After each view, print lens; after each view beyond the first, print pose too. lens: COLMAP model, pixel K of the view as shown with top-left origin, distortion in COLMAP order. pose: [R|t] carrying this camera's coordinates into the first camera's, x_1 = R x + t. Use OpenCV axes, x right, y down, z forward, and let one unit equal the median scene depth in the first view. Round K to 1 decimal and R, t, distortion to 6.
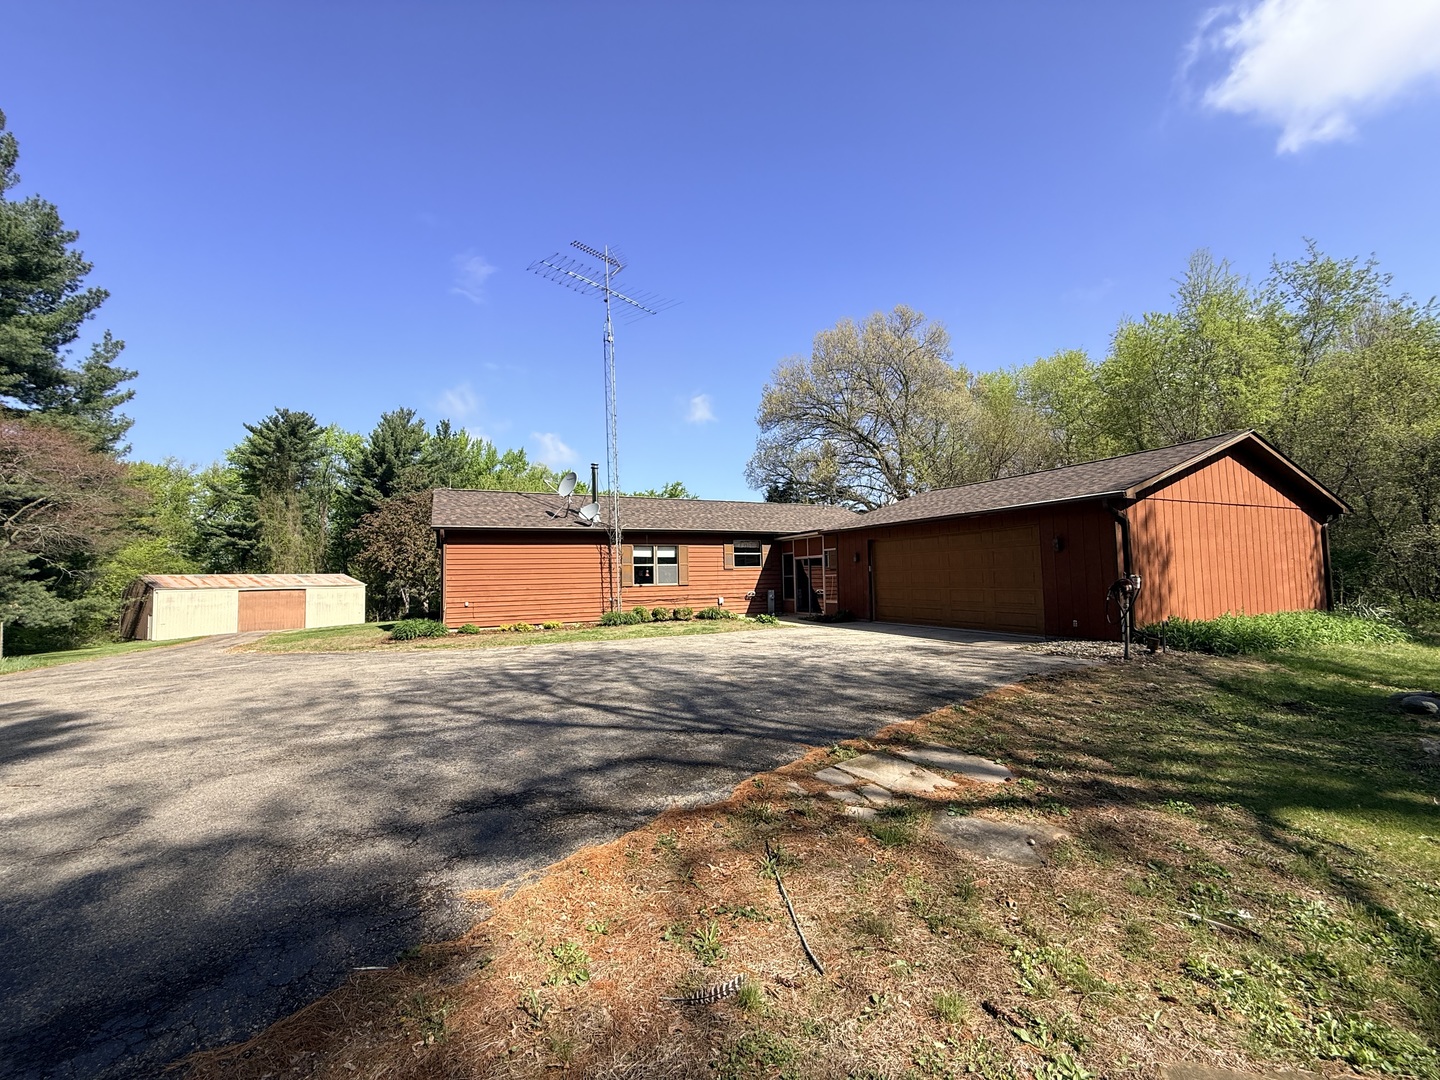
lens RADIAL K [[573.1, 0, 719.1], [0, 573.1, 541.7], [0, 0, 1]] dist [0.000755, -0.000069]
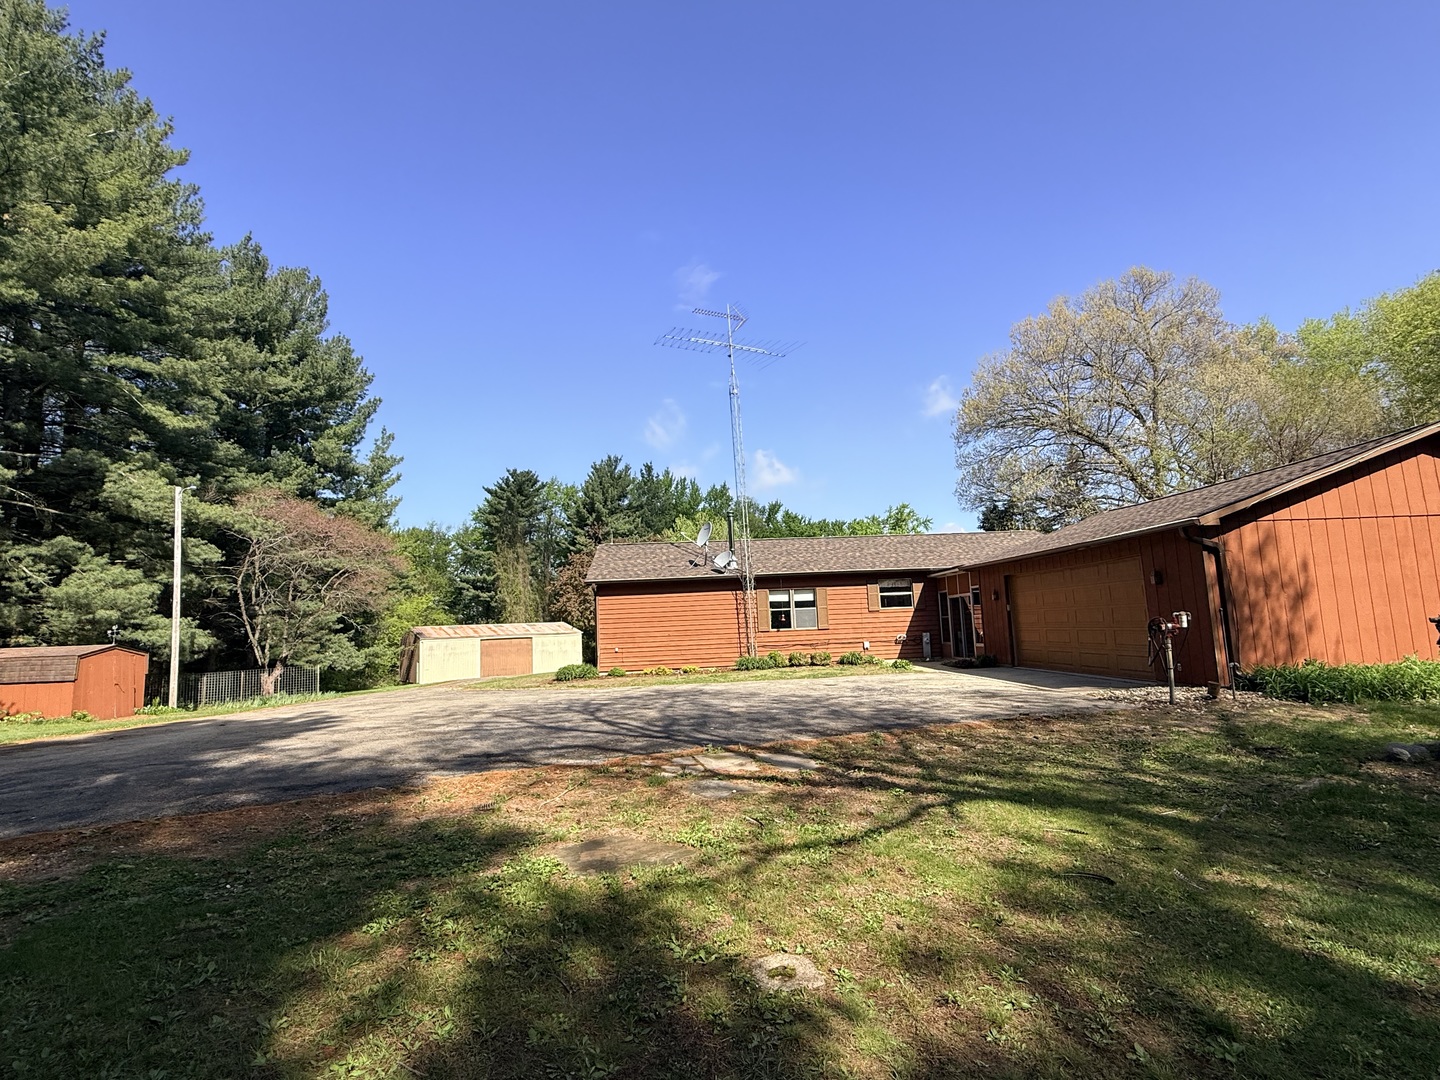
lens RADIAL K [[681.8, 0, 720.2], [0, 681.8, 542.8], [0, 0, 1]] dist [0.001183, 0.001219]
pose [[0.928586, -0.062570, -0.365804, 0.197537], [0.044750, 0.997371, -0.057000, -0.011202], [0.368409, 0.036560, 0.928945, -0.131161]]
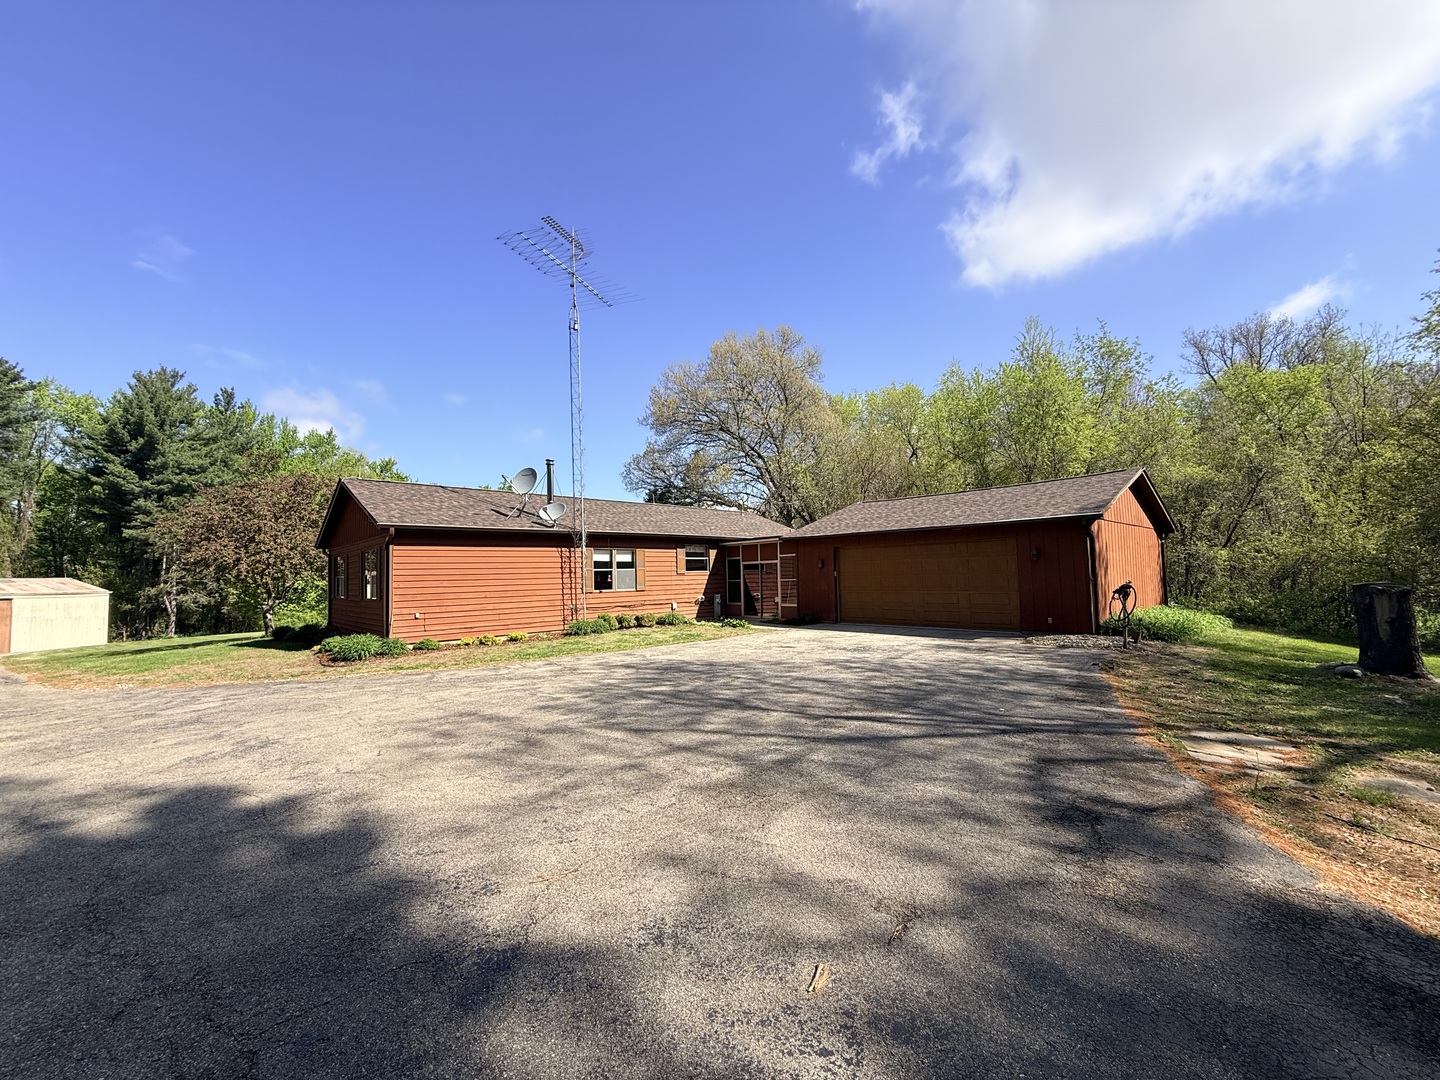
lens RADIAL K [[573.1, 0, 719.1], [0, 573.1, 540.9], [0, 0, 1]] dist [0.000755, -0.000069]
pose [[0.950570, 0.016735, 0.310058, -0.228277], [-0.015359, 0.999858, -0.006879, -0.003149], [-0.310129, 0.001777, 0.950693, 0.037603]]
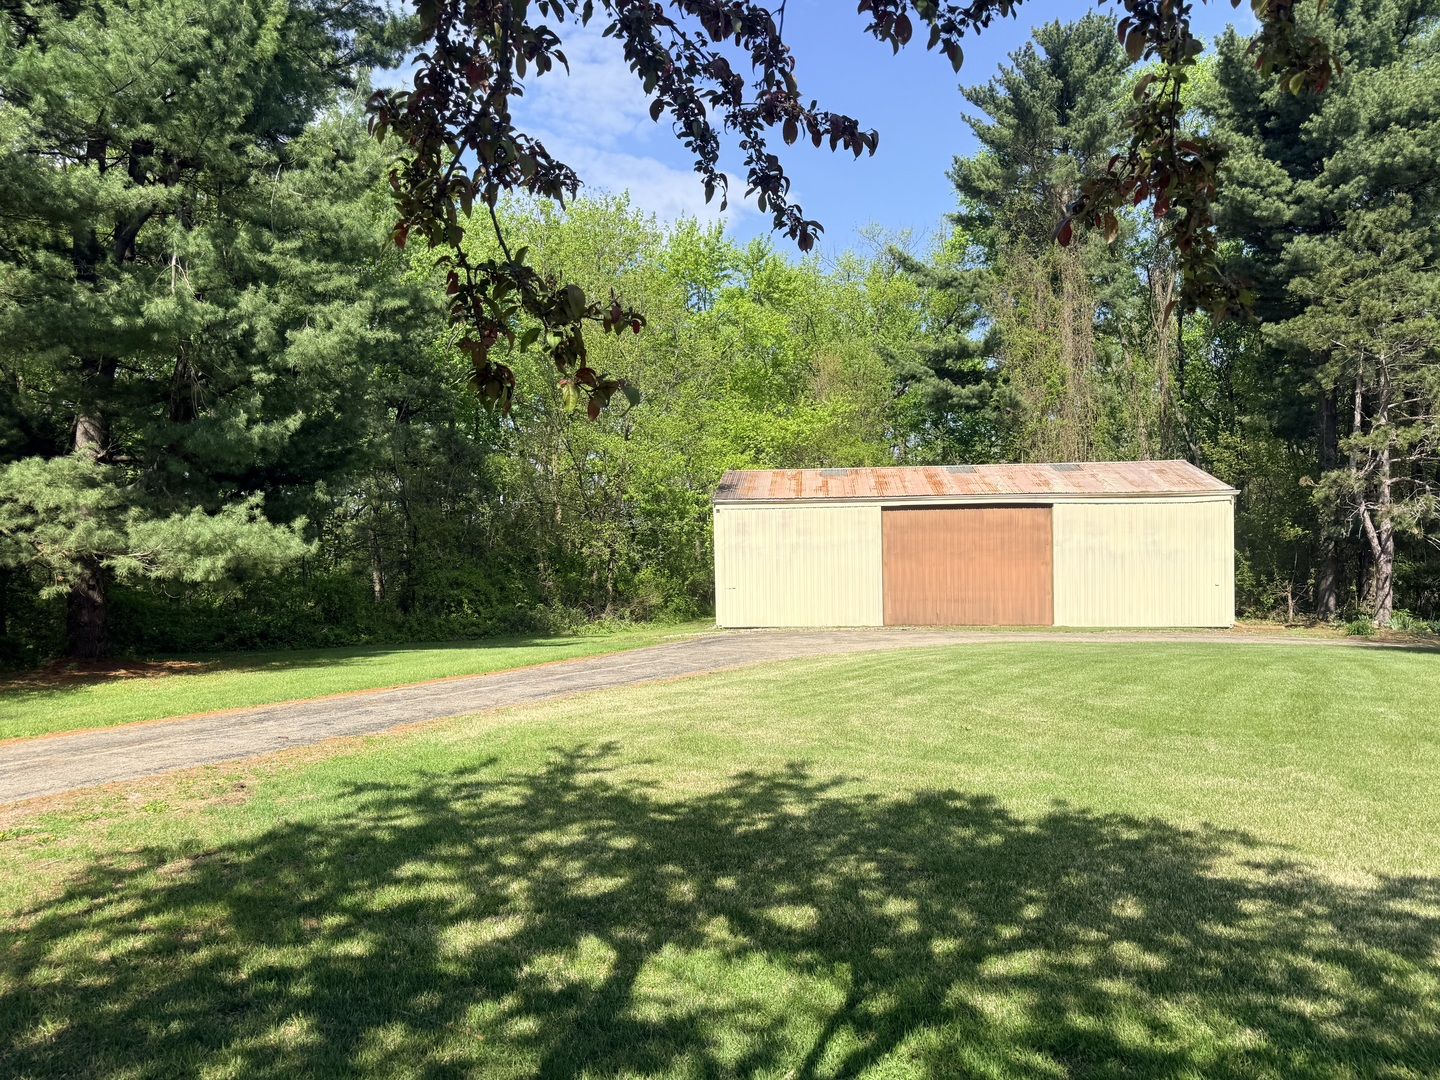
lens RADIAL K [[1050.6, 0, 718.3], [0, 1050.6, 550.7], [0, 0, 1]] dist [0.014160, -0.001681]
pose [[0.426933, 0.035767, -0.903576, -0.692661], [0.063264, 0.995588, 0.069301, 0.148756], [0.902068, -0.086751, 0.422786, 1.537846]]
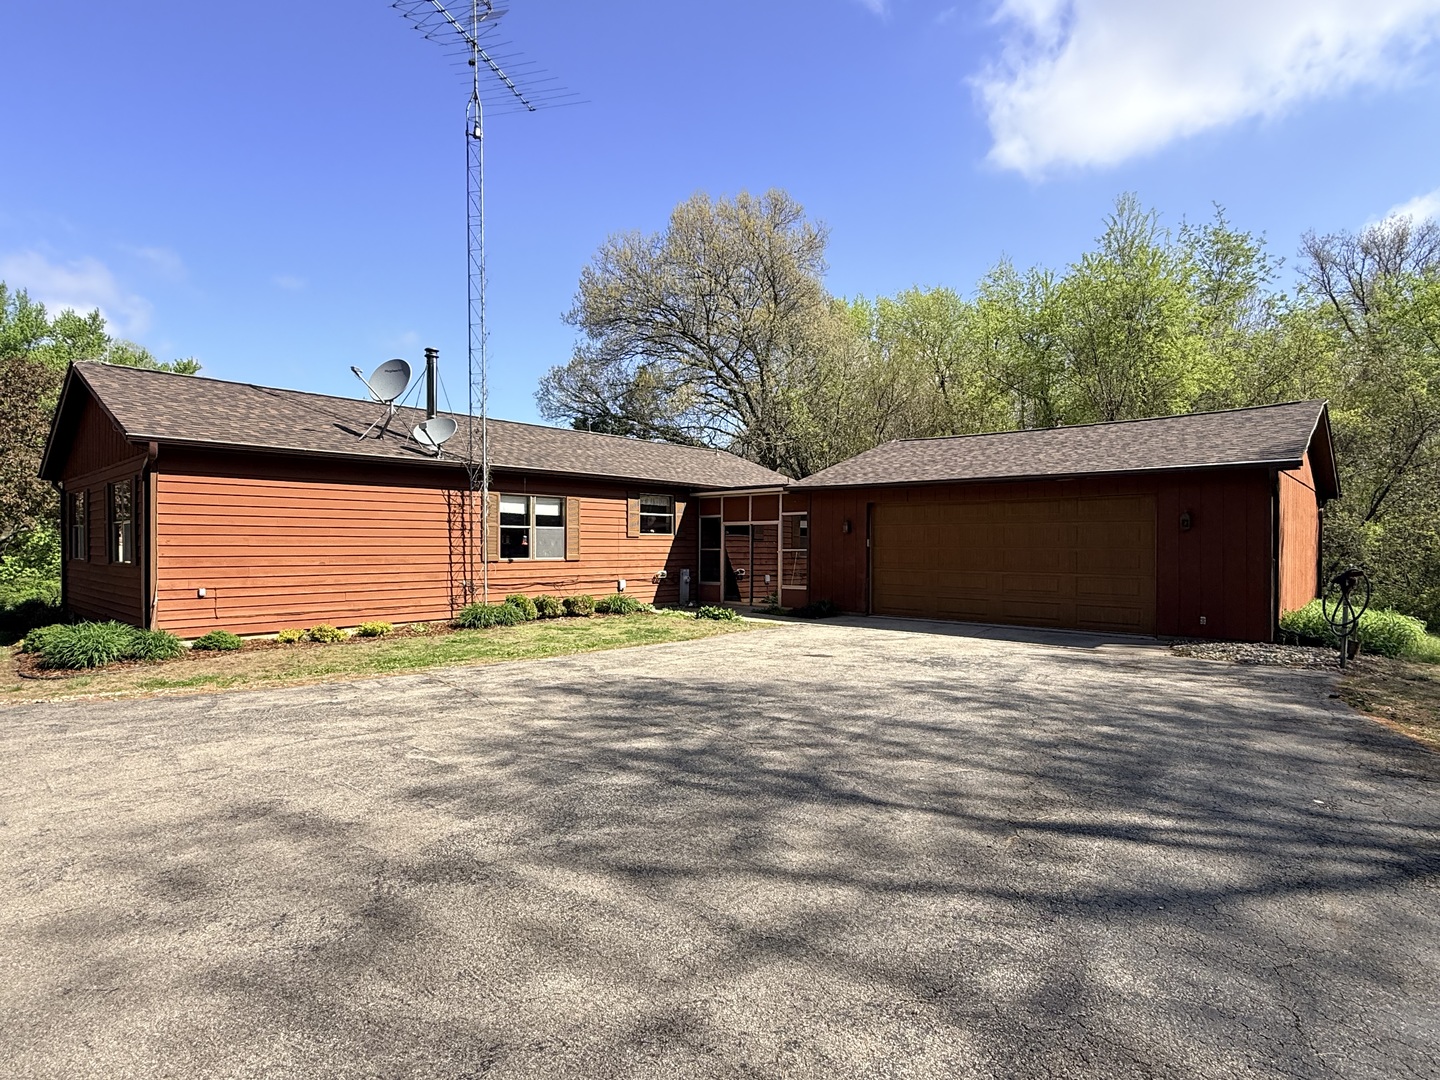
lens RADIAL K [[757.9, 0, 726.0], [0, 757.9, 543.2], [0, 0, 1]] dist [0.004401, -0.005668]
pose [[0.919217, 0.024416, 0.392994, -0.226376], [-0.047223, 0.997708, 0.048470, 0.007952], [-0.390910, -0.063113, 0.918263, 0.158898]]
